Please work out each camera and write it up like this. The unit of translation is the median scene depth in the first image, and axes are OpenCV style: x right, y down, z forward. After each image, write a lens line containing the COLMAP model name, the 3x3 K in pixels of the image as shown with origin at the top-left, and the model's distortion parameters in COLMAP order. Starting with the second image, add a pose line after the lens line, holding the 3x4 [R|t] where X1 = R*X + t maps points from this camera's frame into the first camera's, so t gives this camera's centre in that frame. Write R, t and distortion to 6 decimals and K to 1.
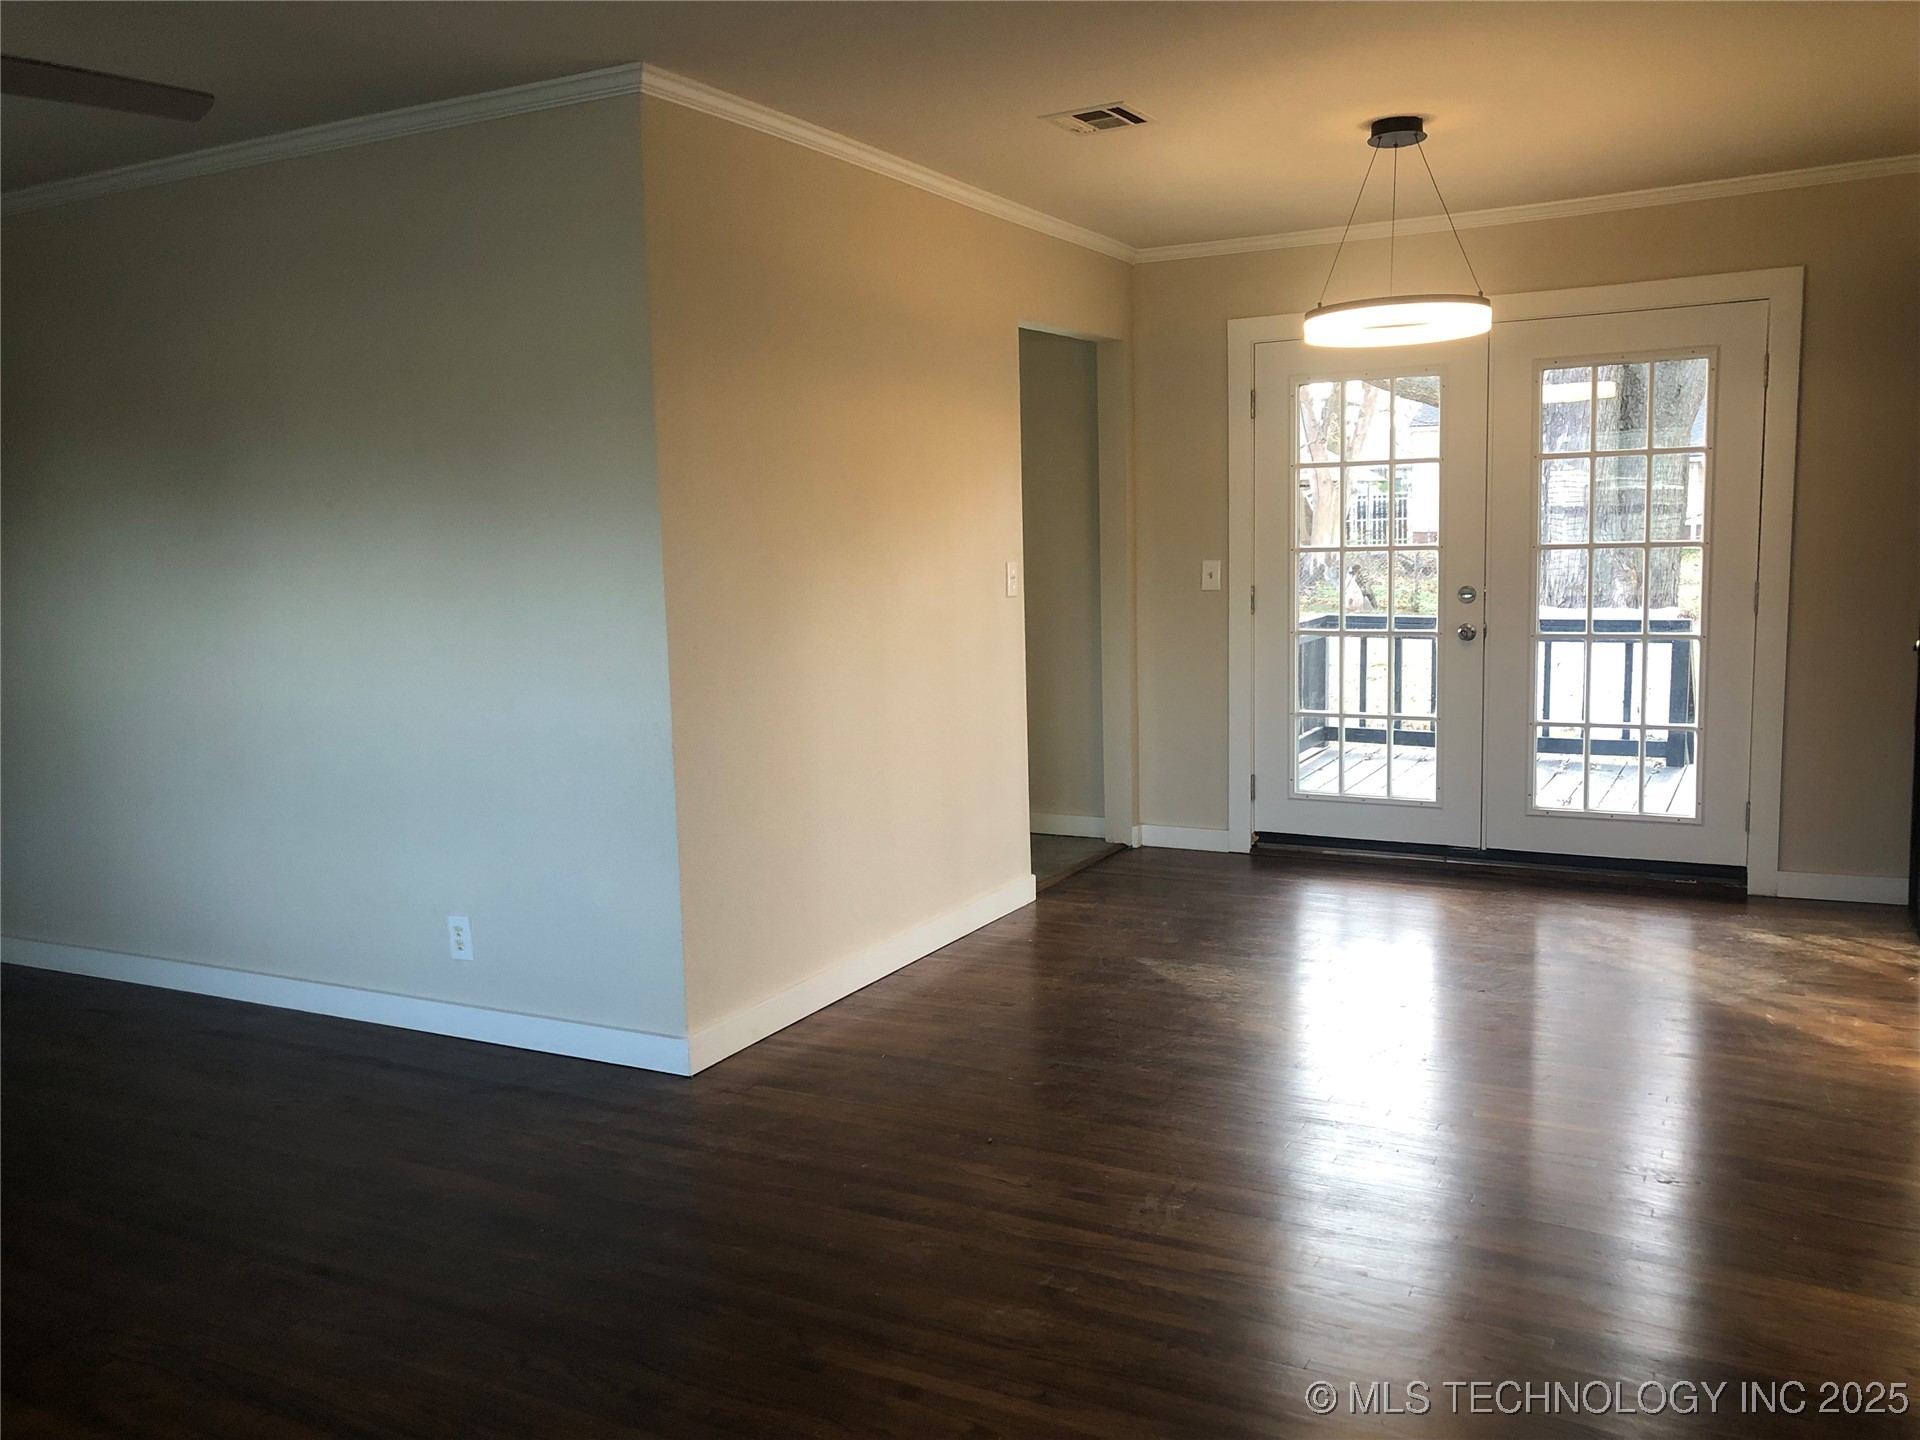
lens RADIAL K [[1586.5, 0, 960.0], [0, 1586.5, 720.0], [0, 0, 1]] dist [0.003214, -0.002567]
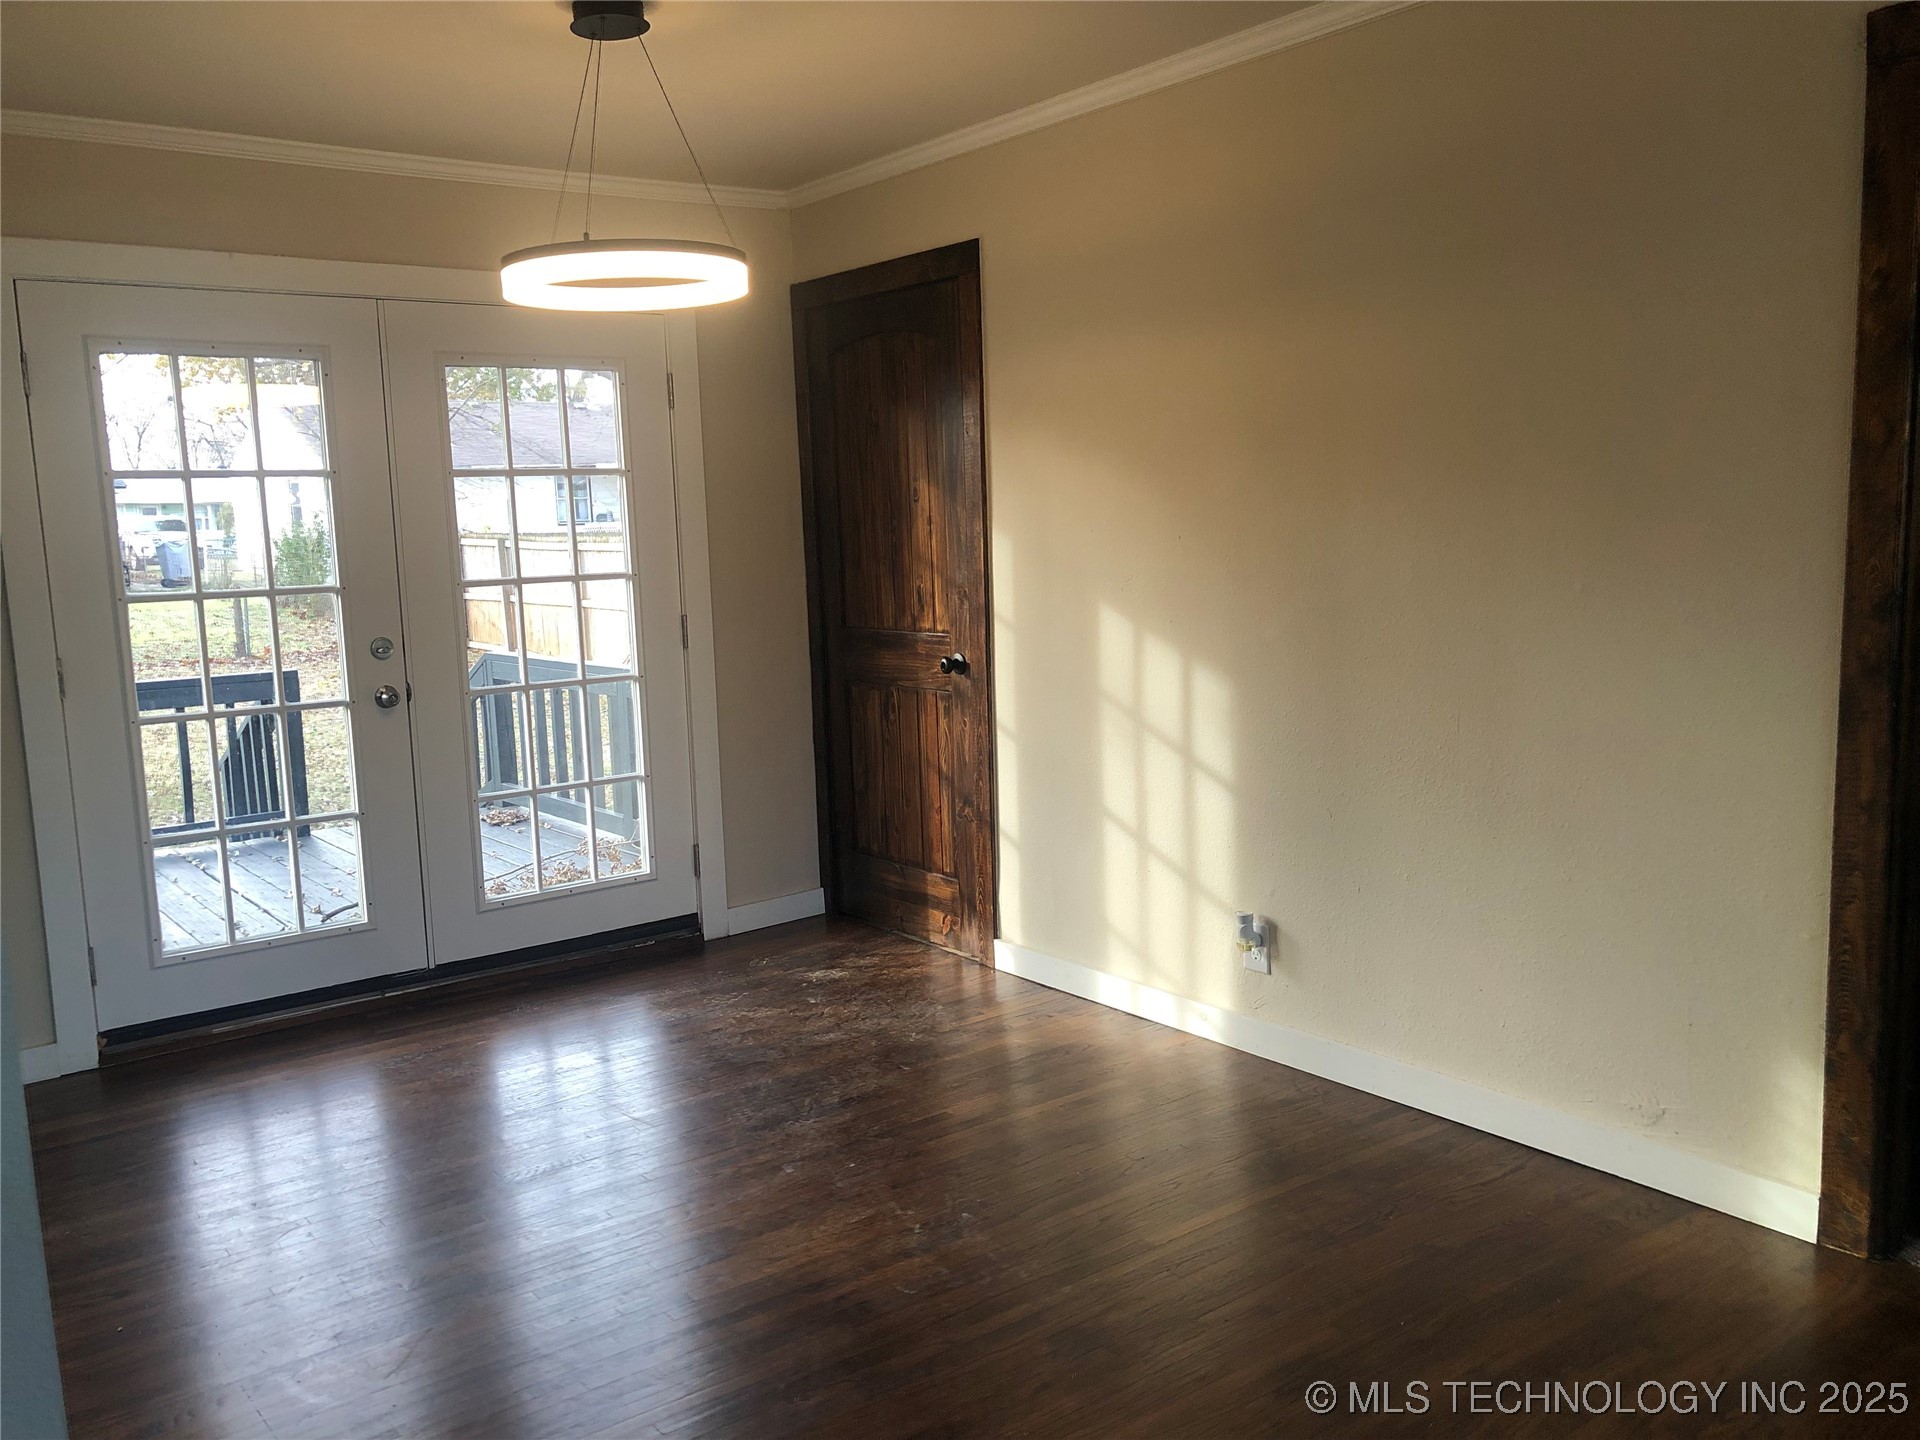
lens RADIAL K [[1586.5, 0, 960.0], [0, 1586.5, 720.0], [0, 0, 1]] dist [0.003214, -0.002567]
pose [[0.413821, -0.109160, 0.903790, -0.282266], [0.134577, 0.989213, 0.057859, -0.054747], [-0.900356, 0.097686, 0.424048, 0.444415]]
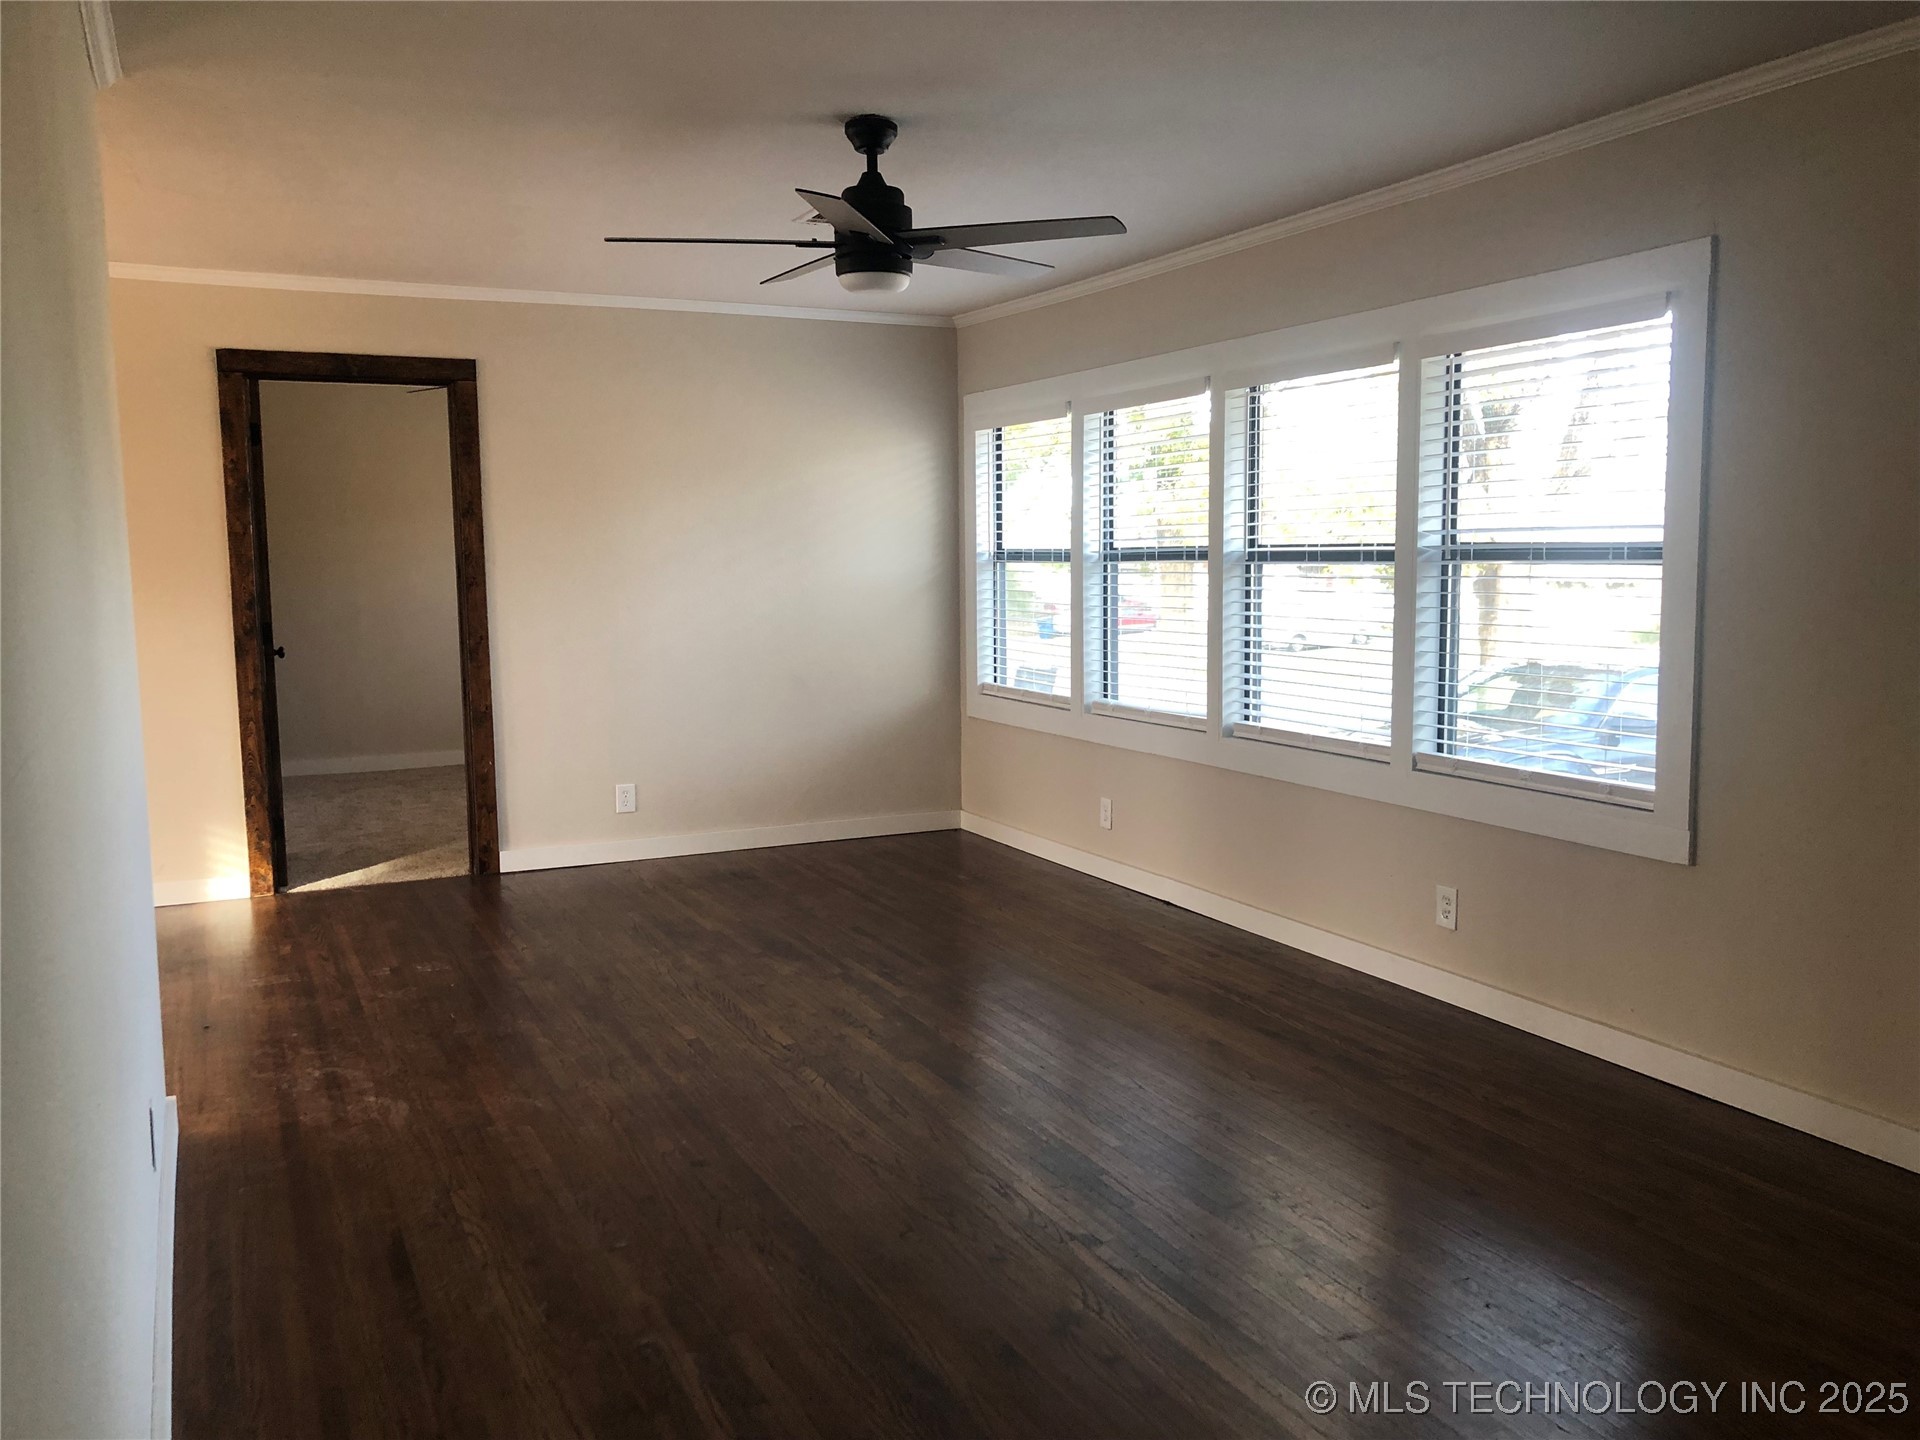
lens RADIAL K [[1586.5, 0, 960.0], [0, 1586.5, 720.0], [0, 0, 1]] dist [0.003214, -0.002567]
pose [[-0.807357, -0.031016, 0.589248, -0.711134], [0.103127, 0.975830, 0.192665, -0.099124], [-0.580981, 0.216317, -0.784645, 0.912776]]
